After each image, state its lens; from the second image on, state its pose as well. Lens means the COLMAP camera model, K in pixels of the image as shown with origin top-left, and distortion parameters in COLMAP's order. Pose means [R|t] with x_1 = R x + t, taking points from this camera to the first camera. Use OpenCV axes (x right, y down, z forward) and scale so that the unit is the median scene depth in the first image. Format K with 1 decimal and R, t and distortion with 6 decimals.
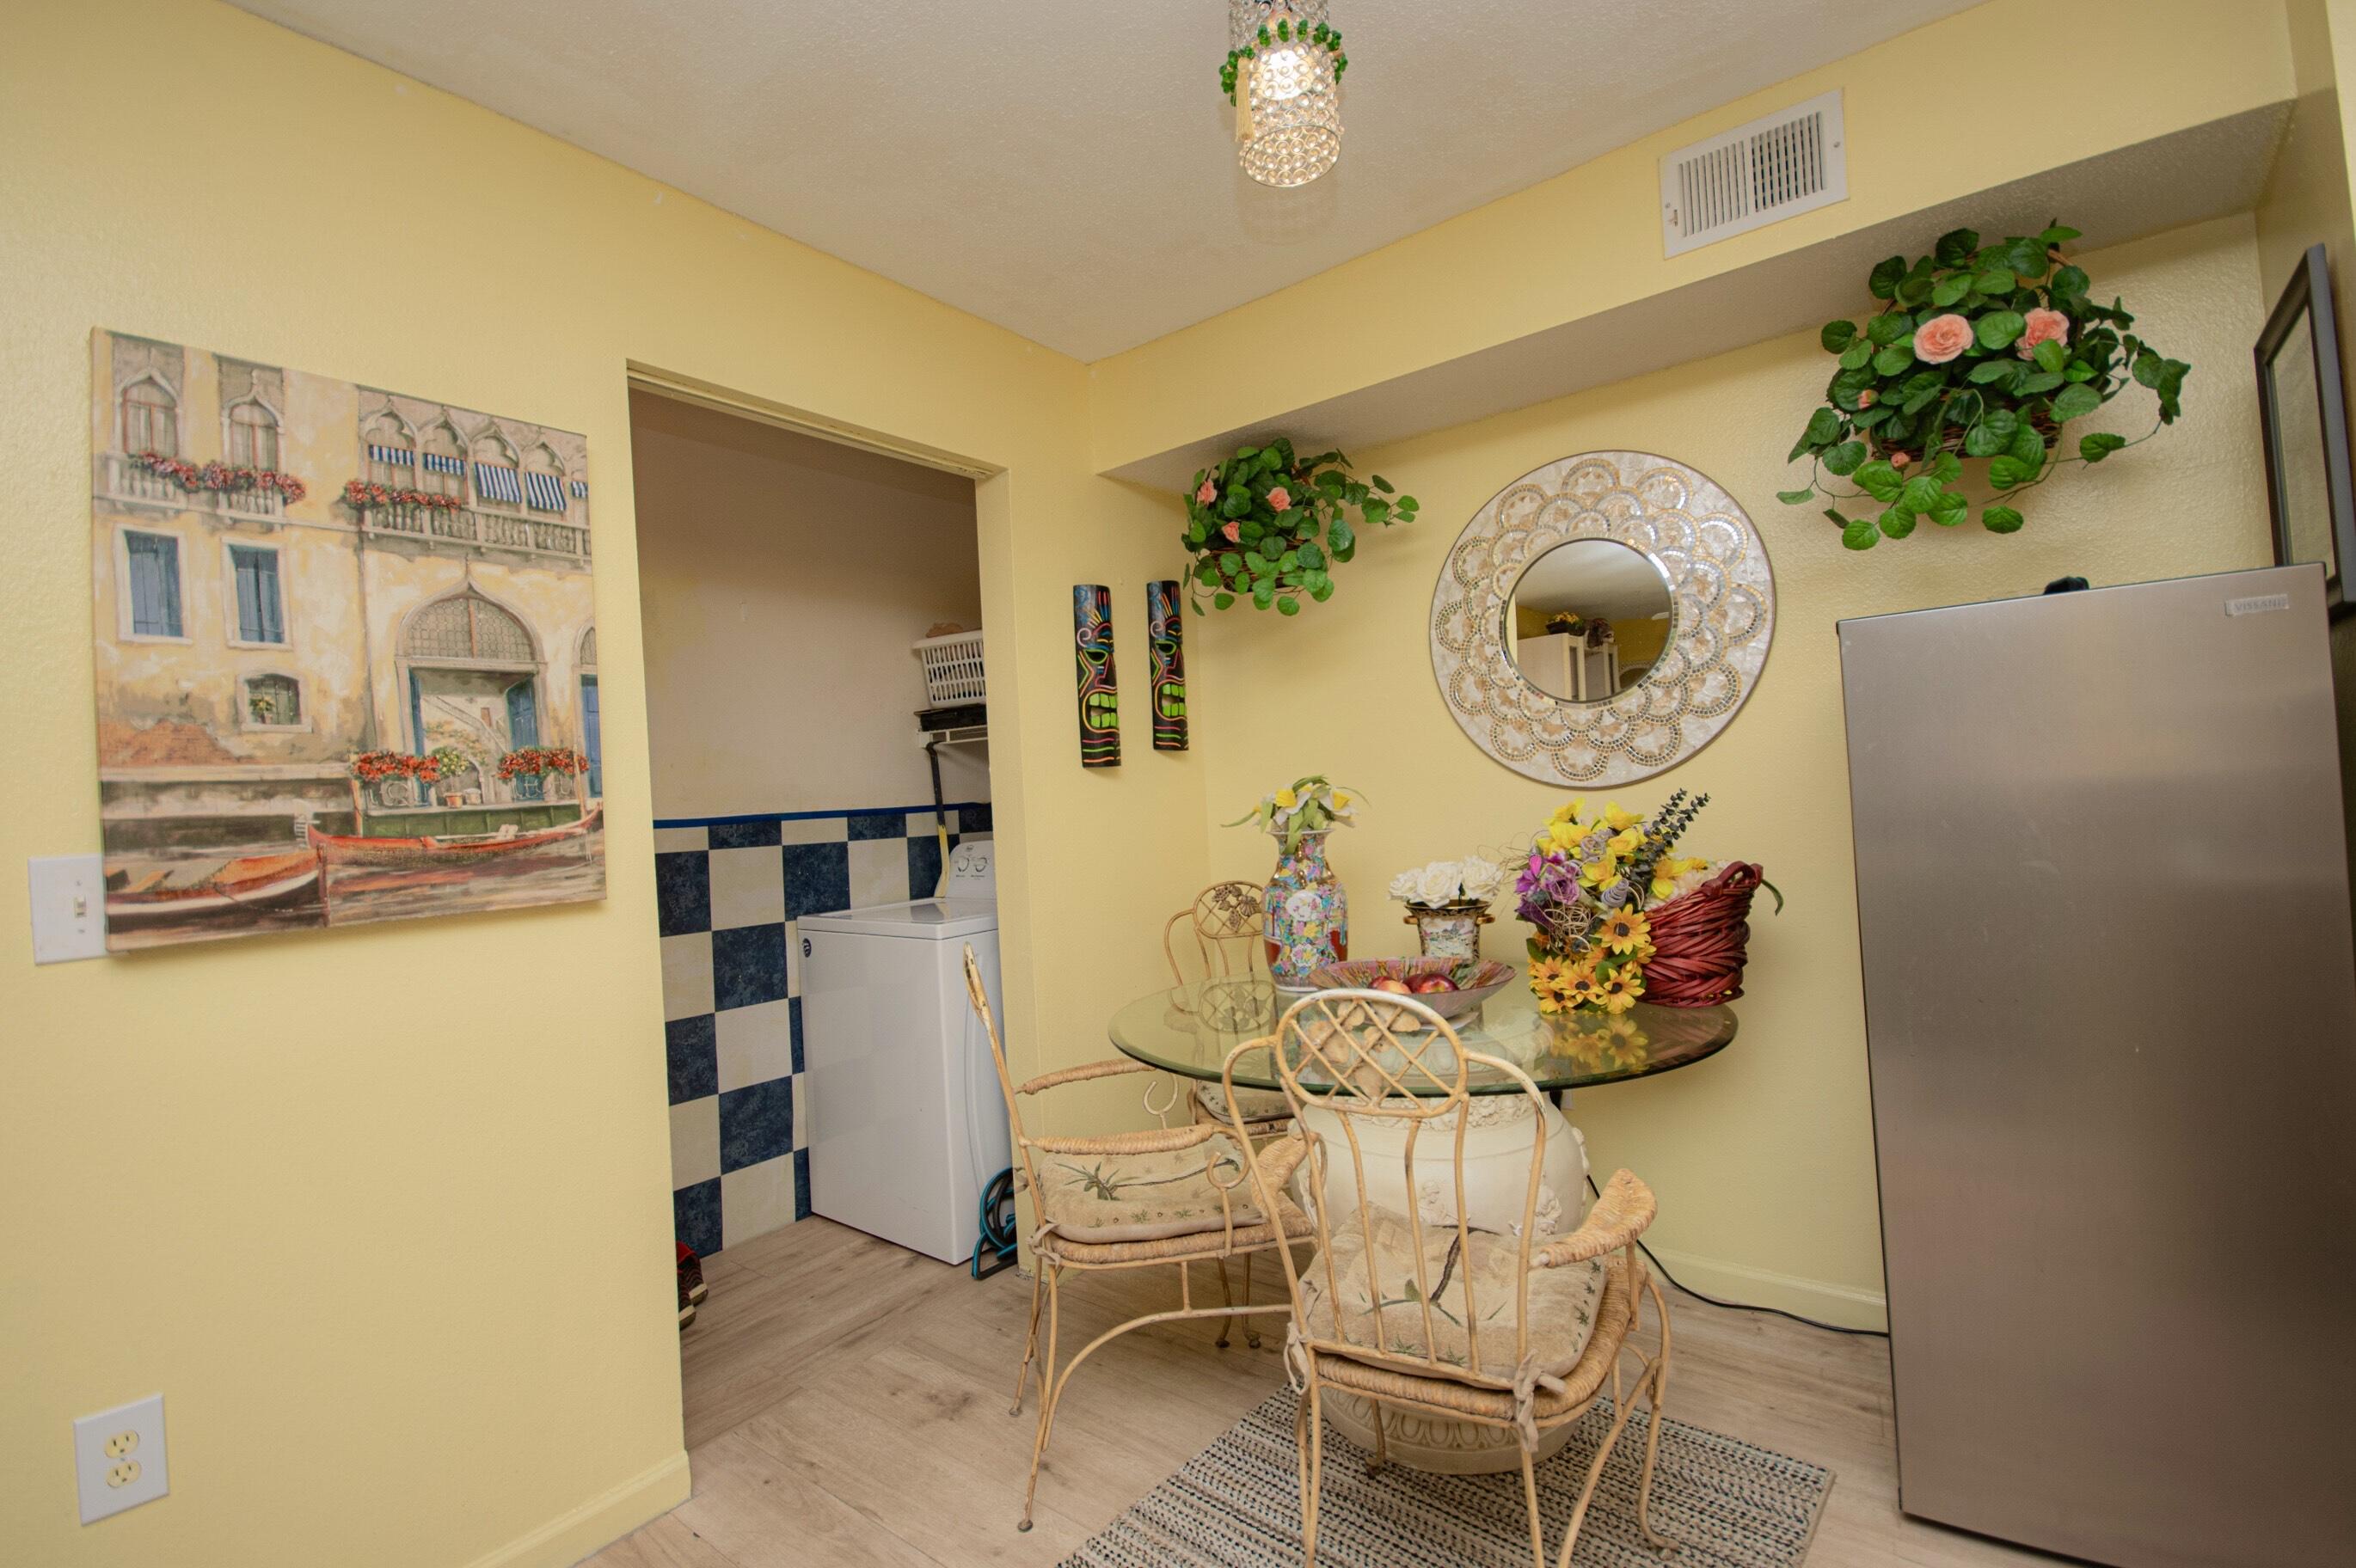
lens RADIAL K [[1040.8, 0, 1178.0], [0, 1040.8, 784.0], [0, 0, 1]] dist [0.002397, 0.000295]
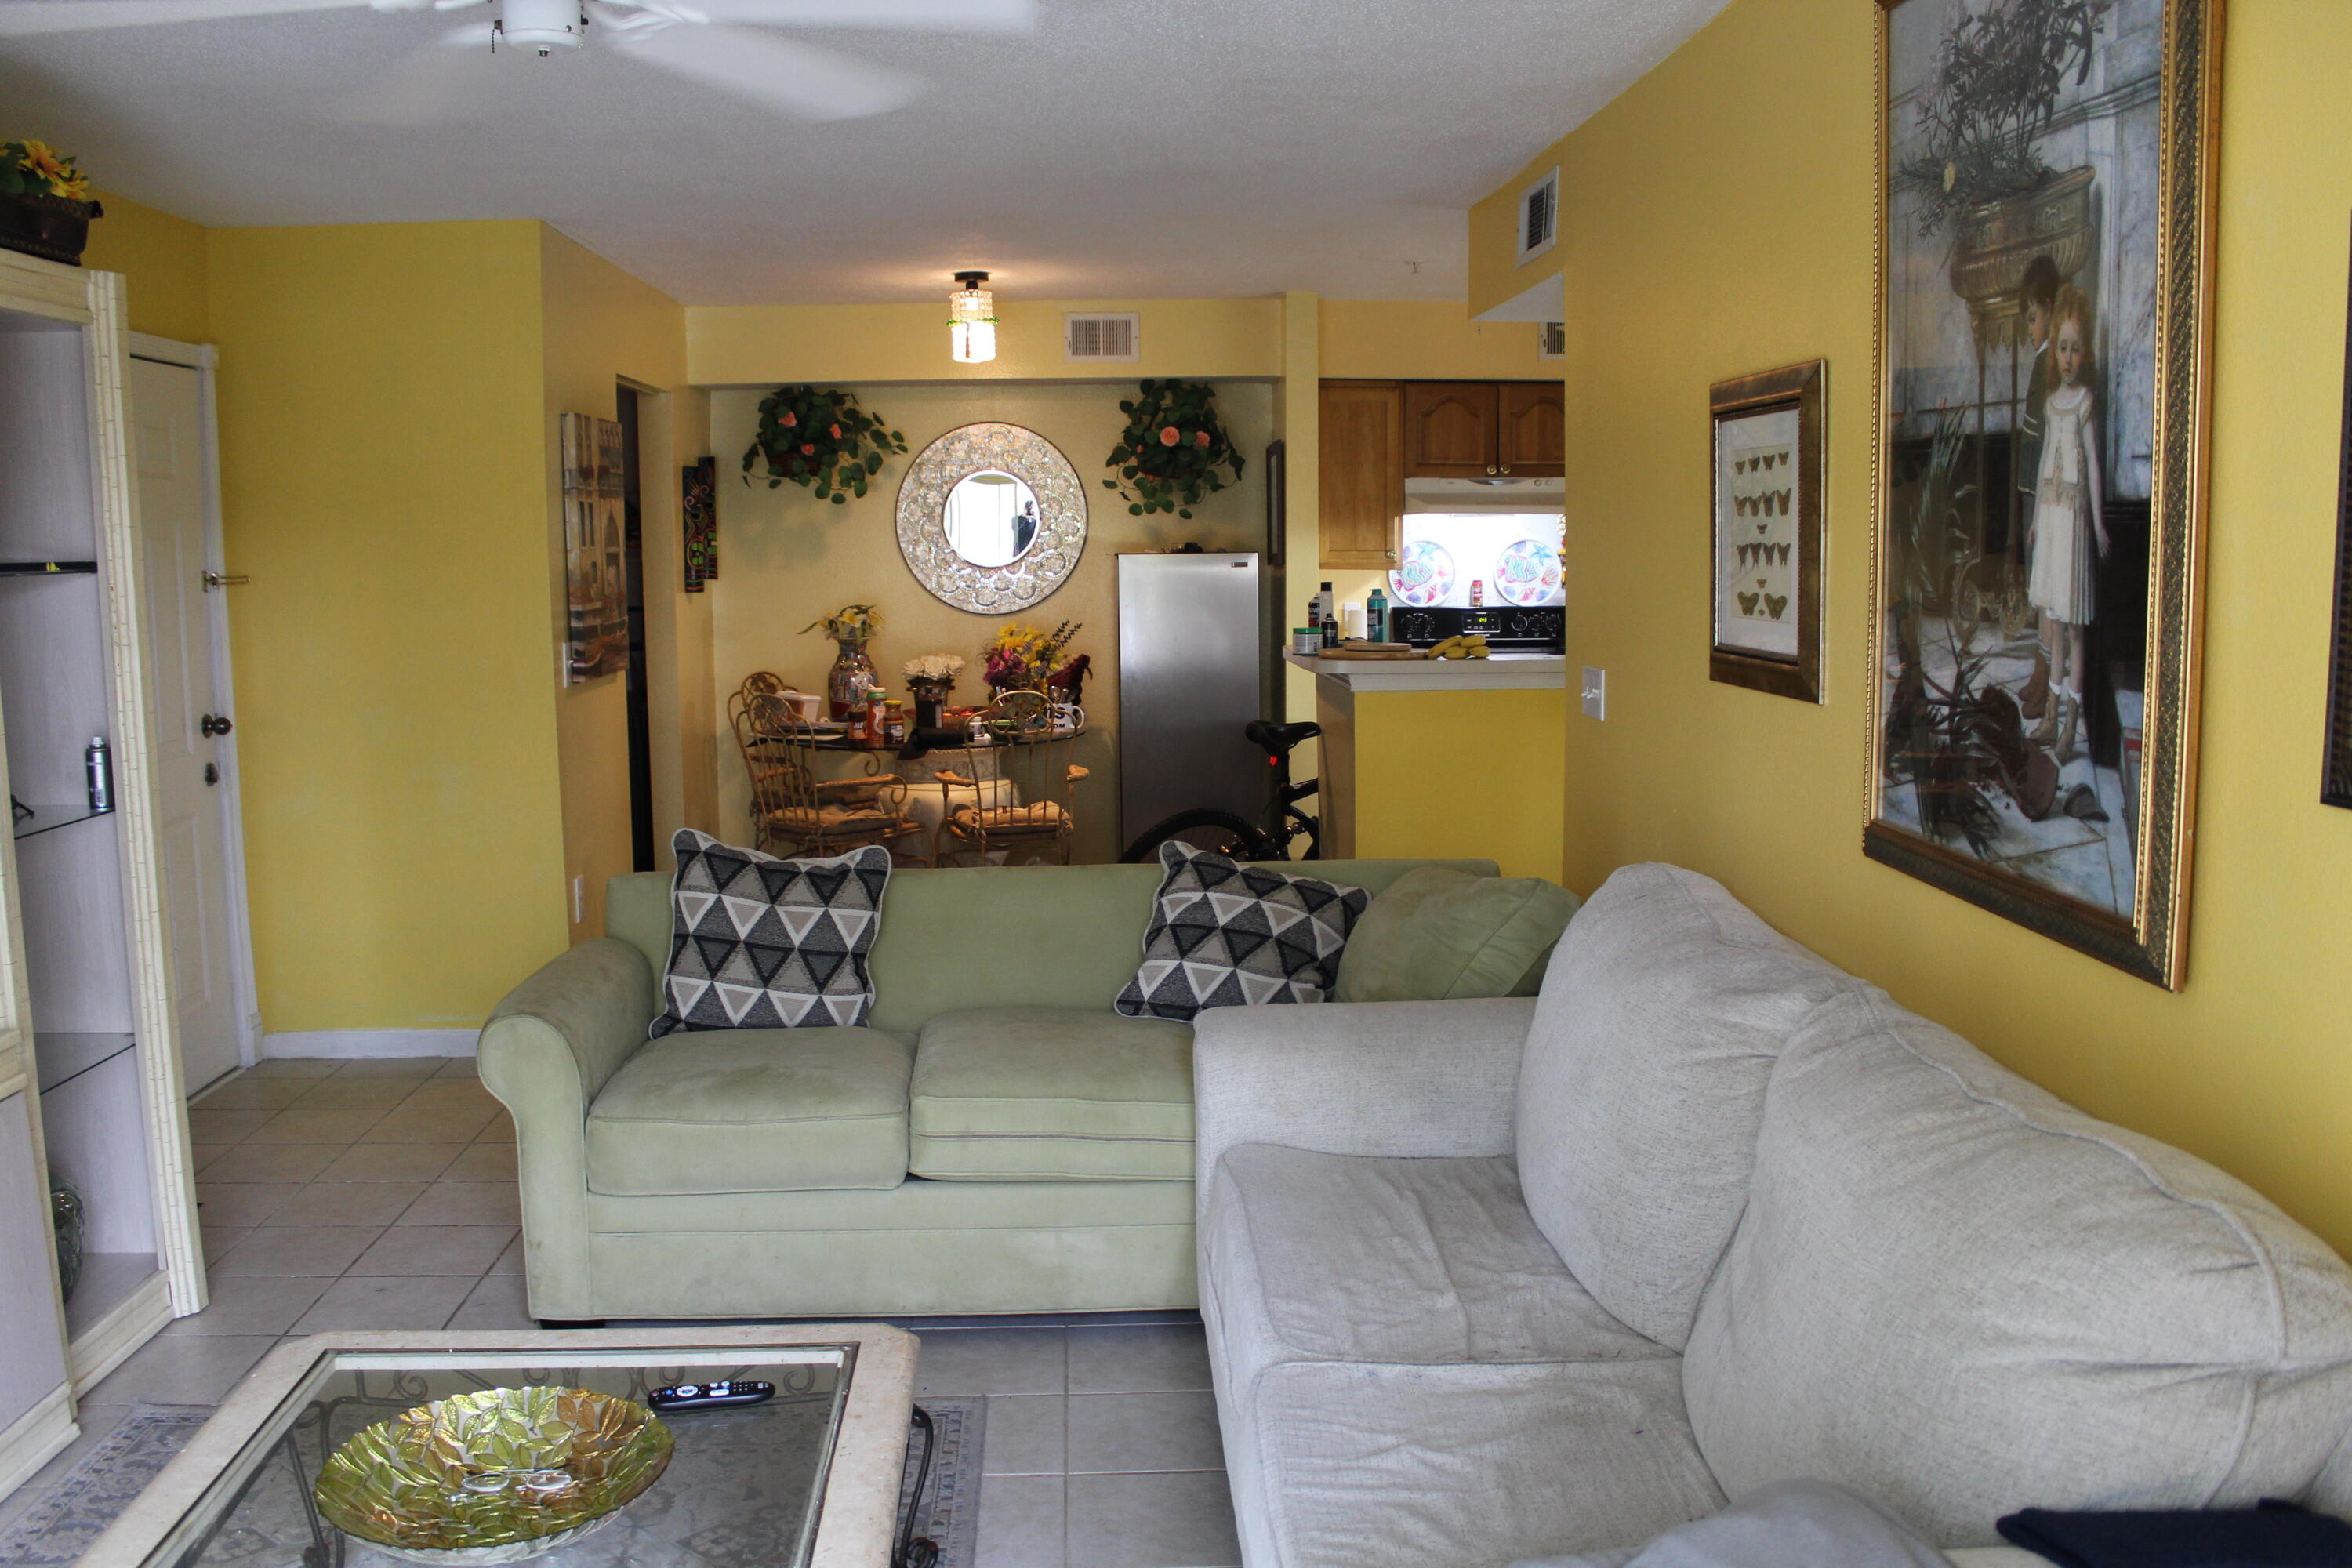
lens RADIAL K [[1943.7, 0, 1137.5], [0, 1943.7, 812.6], [0, 0, 1]] dist [-0.170600, 0.151928]
pose [[0.764774, -0.045129, 0.642716, -1.580350], [-0.038463, 0.992567, 0.115462, -0.053776], [-0.643150, -0.113023, 0.757353, -1.722754]]
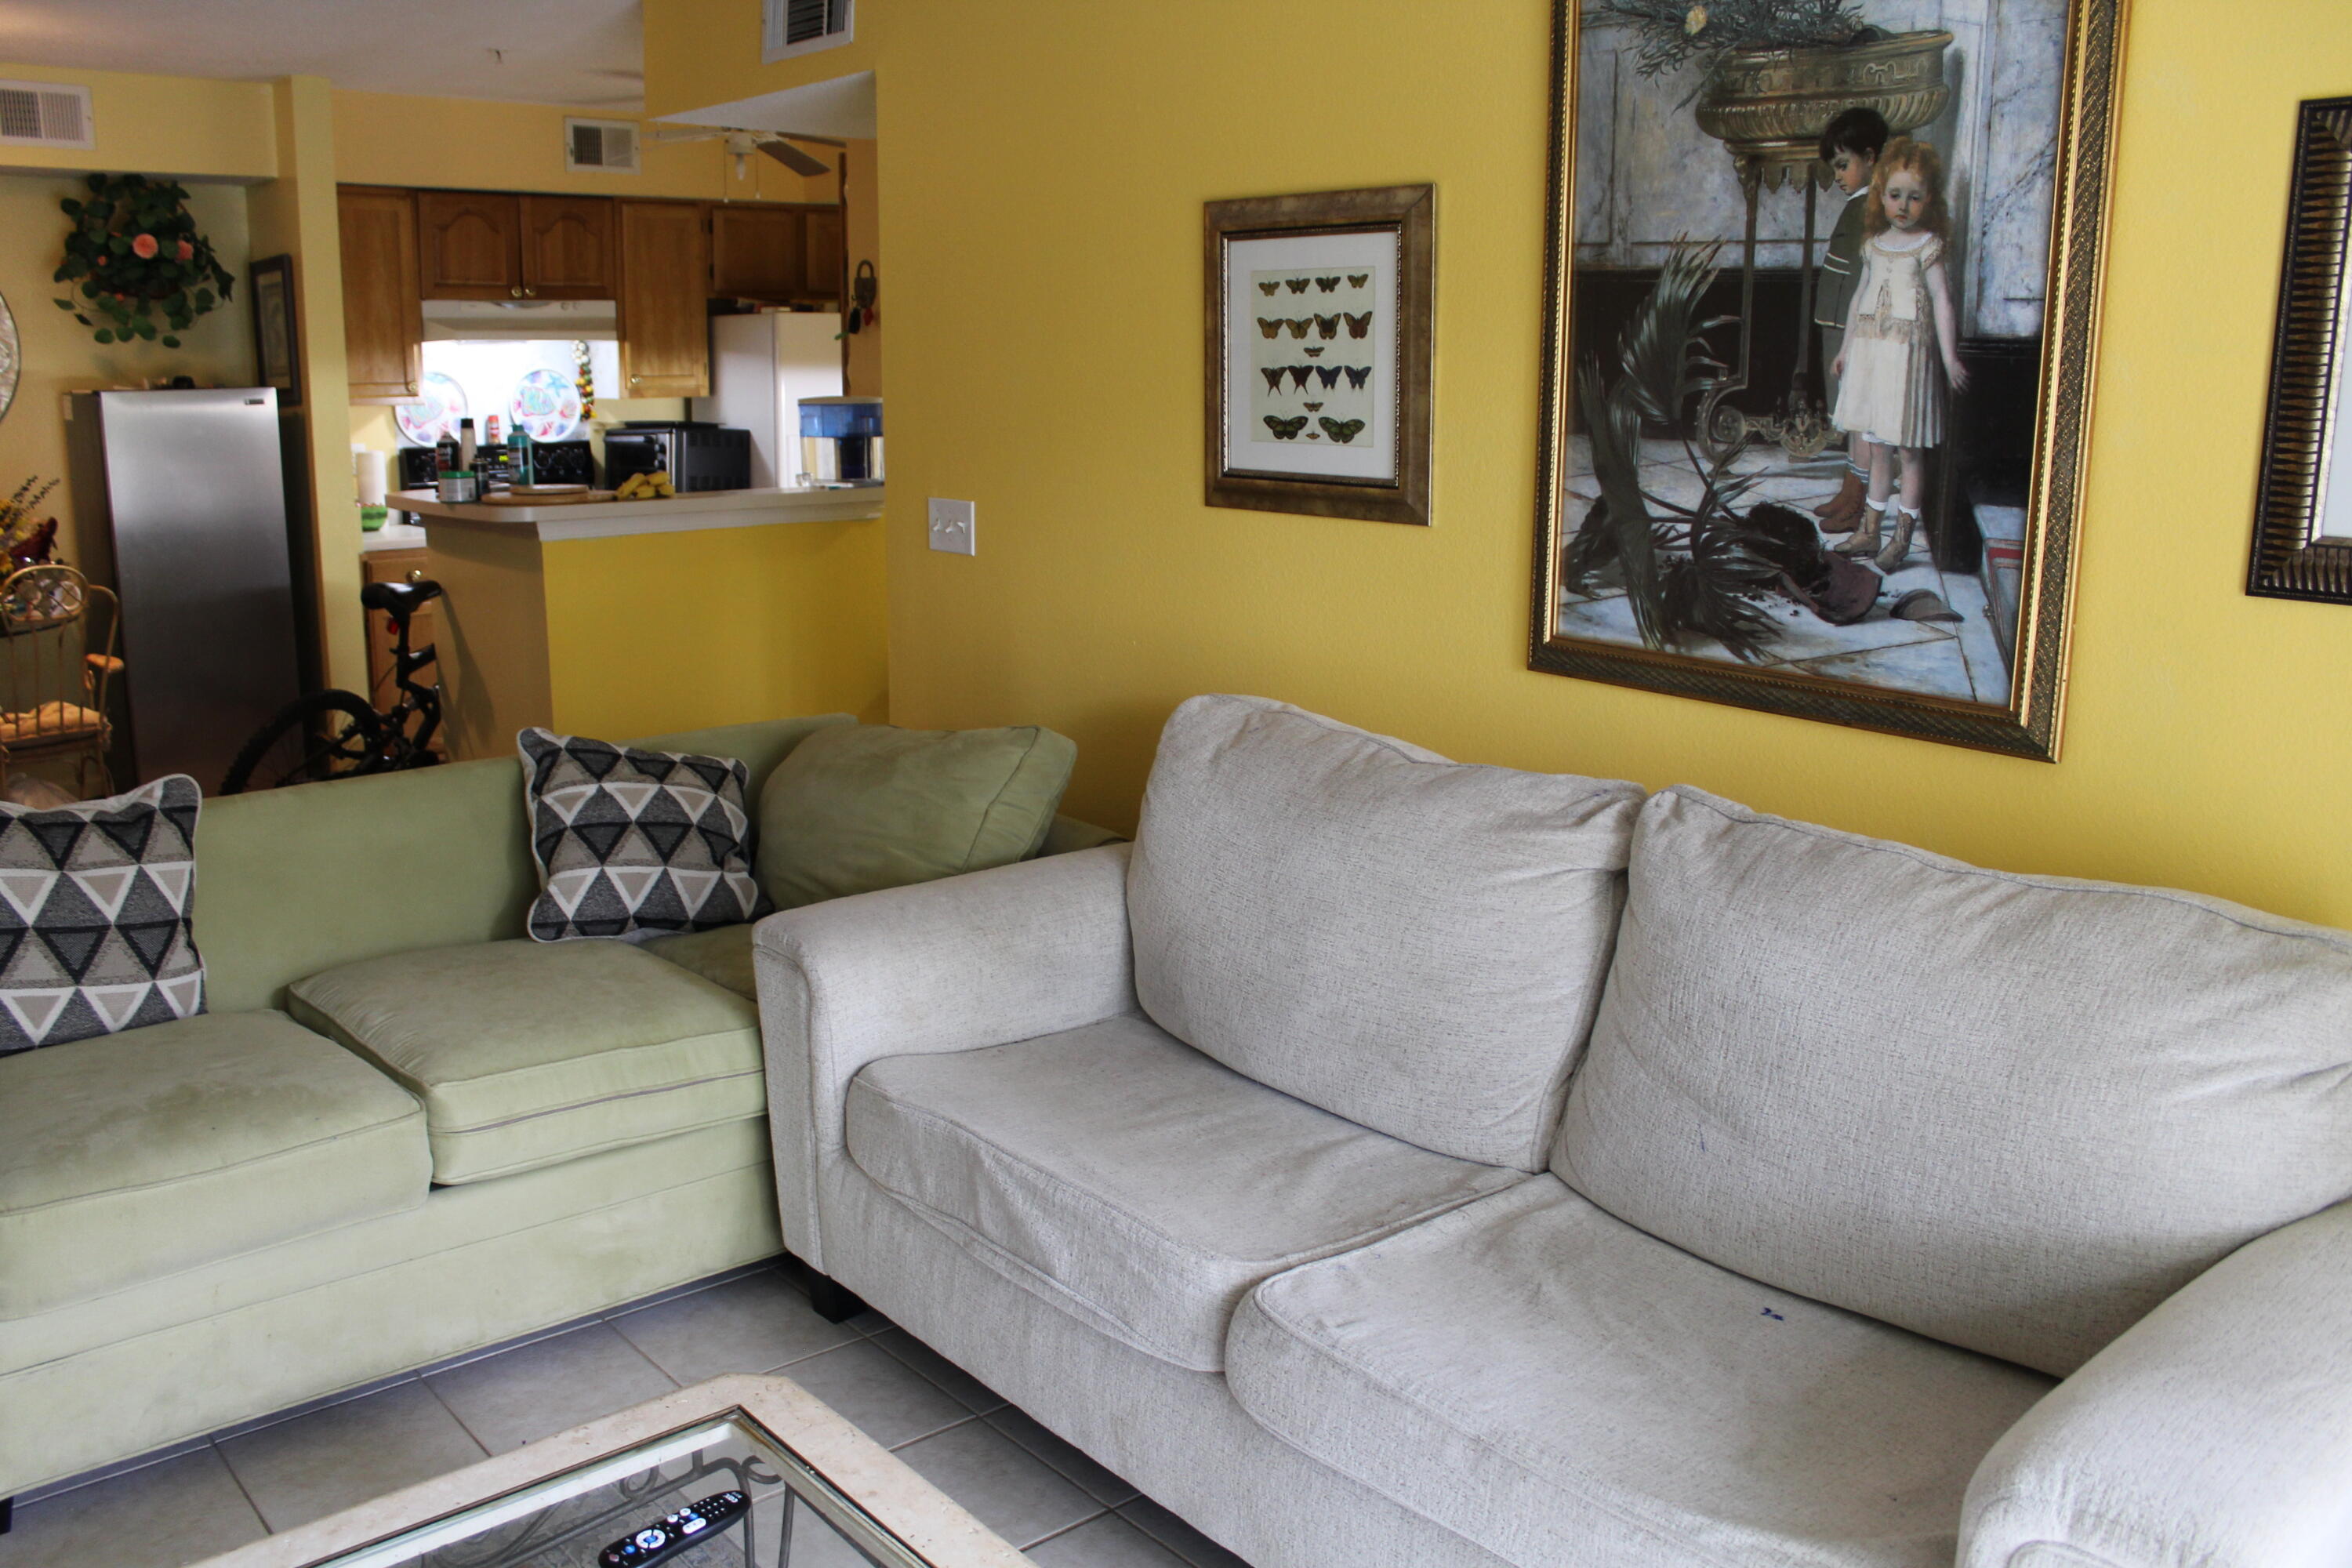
lens RADIAL K [[1943.7, 0, 1137.5], [0, 1943.7, 812.6], [0, 0, 1]] dist [-0.170600, 0.151928]
pose [[0.206147, -0.168767, 0.963857, -1.745505], [-0.026966, 0.983661, 0.178002, -0.033493], [-0.978149, -0.062686, 0.198228, -1.142160]]
